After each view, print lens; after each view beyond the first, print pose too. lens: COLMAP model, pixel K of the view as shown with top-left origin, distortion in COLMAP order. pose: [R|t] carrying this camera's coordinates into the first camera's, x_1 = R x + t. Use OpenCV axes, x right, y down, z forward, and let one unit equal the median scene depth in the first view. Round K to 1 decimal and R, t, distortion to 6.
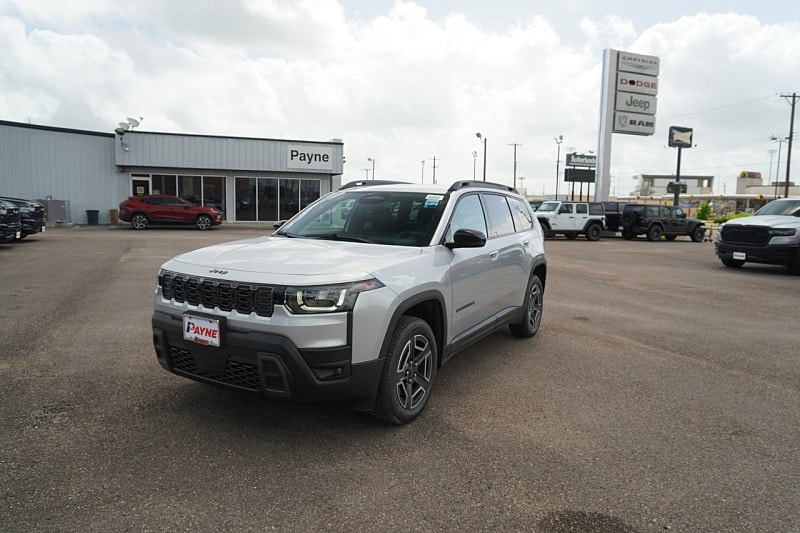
lens RADIAL K [[551.2, 0, 400.0], [0, 551.2, 268.9], [0, 0, 1]] dist [-0.023439, 0.027889]
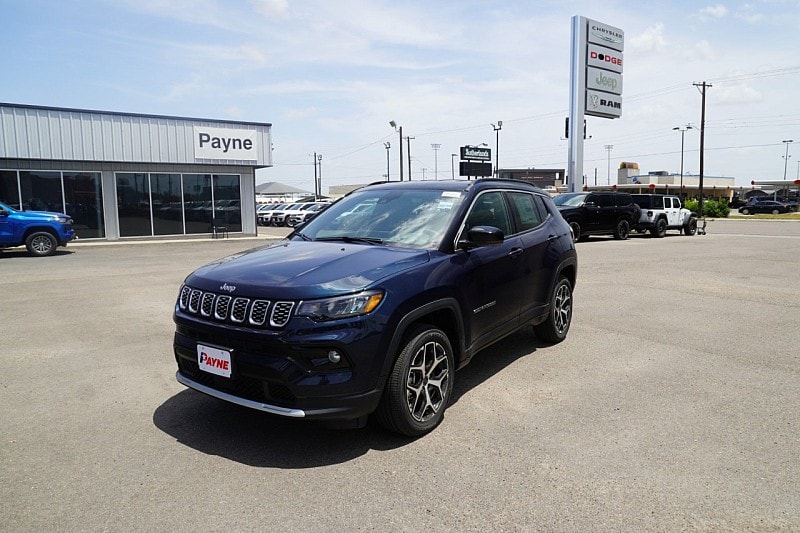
lens RADIAL K [[546.0, 0, 399.3], [0, 546.0, 262.7], [0, 0, 1]] dist [-0.009894, 0.002509]
pose [[0.966539, -0.060024, 0.249397, -0.123717], [0.062092, 0.998070, -0.000426, -0.030890], [-0.248890, 0.015898, 0.968401, 0.240508]]
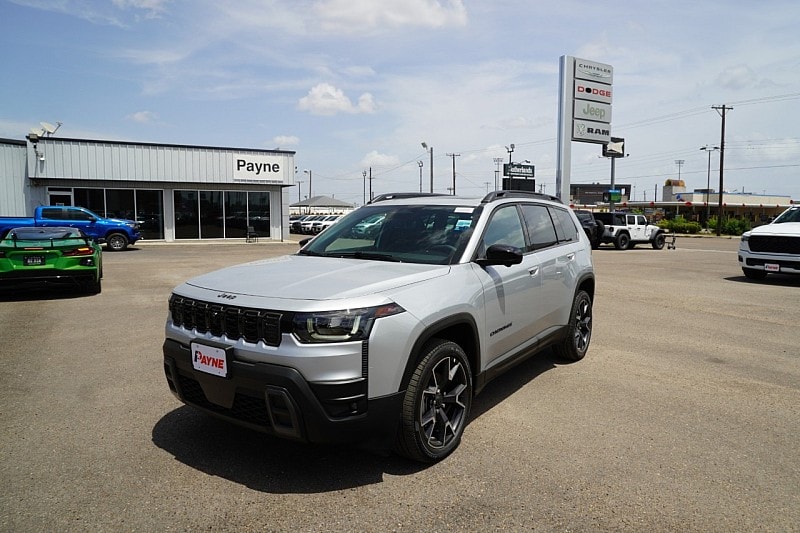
lens RADIAL K [[550.2, 0, 399.0], [0, 550.2, 264.5], [0, 0, 1]] dist [-0.036898, 0.045722]
pose [[0.991567, -0.028758, 0.126367, -0.049161], [0.032404, 0.999113, -0.026890, -0.009947], [-0.125482, 0.030758, 0.991619, 0.072630]]
